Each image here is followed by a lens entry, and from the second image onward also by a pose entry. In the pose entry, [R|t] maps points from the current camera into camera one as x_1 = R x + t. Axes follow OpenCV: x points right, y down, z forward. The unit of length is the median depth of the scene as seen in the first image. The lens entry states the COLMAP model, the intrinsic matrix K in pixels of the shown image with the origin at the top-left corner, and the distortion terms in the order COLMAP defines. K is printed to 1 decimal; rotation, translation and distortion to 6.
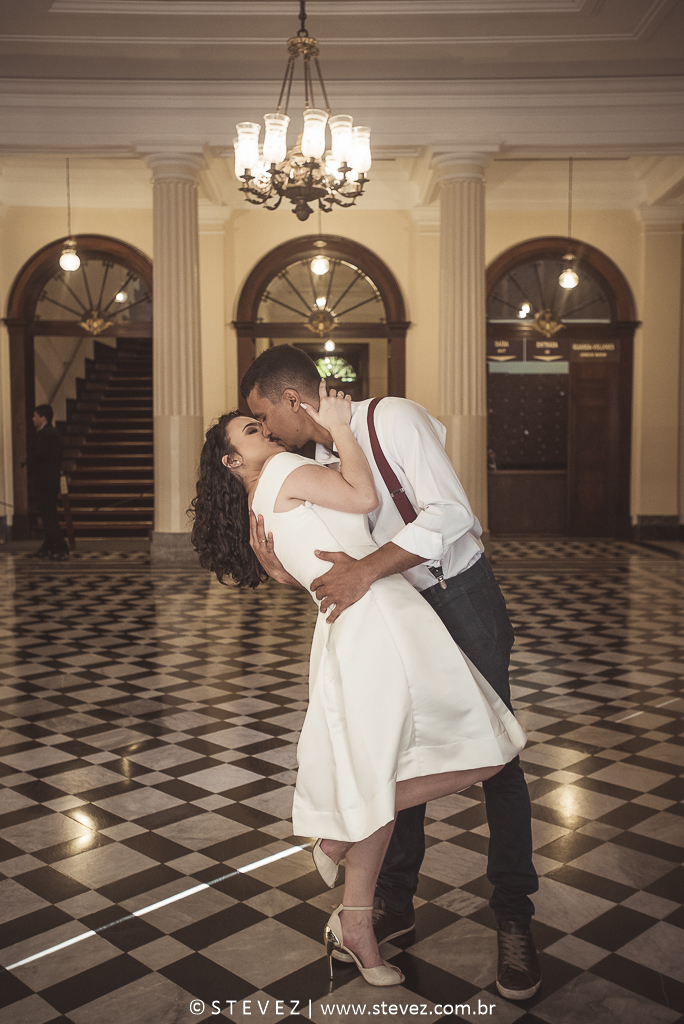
lens RADIAL K [[1005.4, 0, 342.0], [0, 1005.4, 512.0], [0, 0, 1]] dist [0.019798, 0.123910]
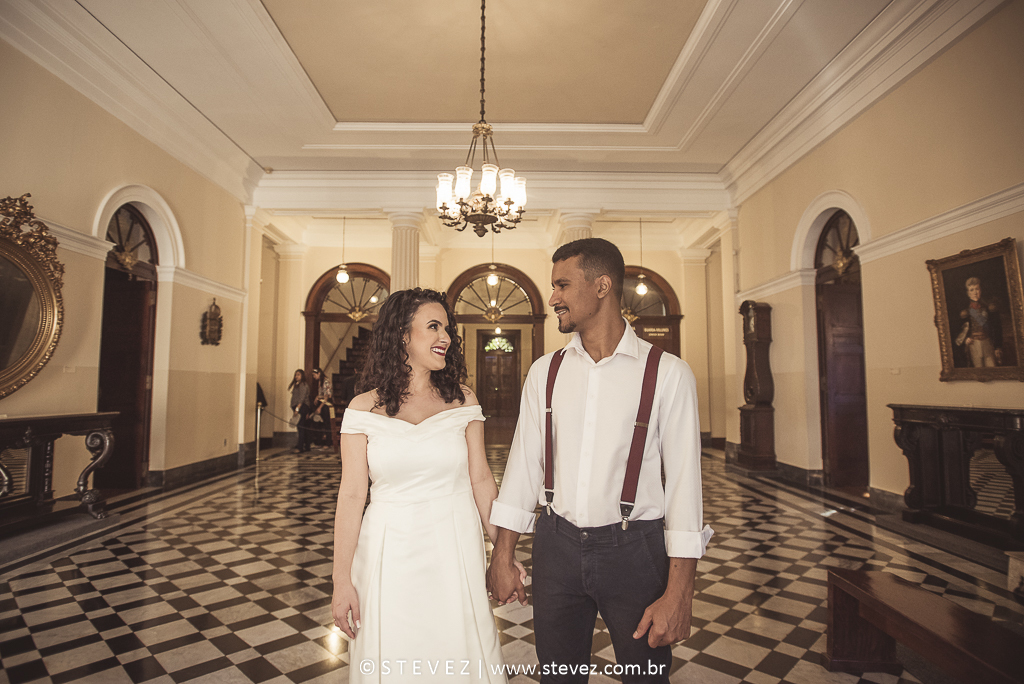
lens RADIAL K [[571.1, 0, 511.2], [0, 571.1, 330.1], [0, 0, 1]] dist [-0.062126, 0.000012]
pose [[0.999935, 0.003609, 0.010842, -0.001461], [-0.001732, 0.985727, -0.168344, -0.006263], [-0.011295, 0.168314, 0.985669, 0.105526]]
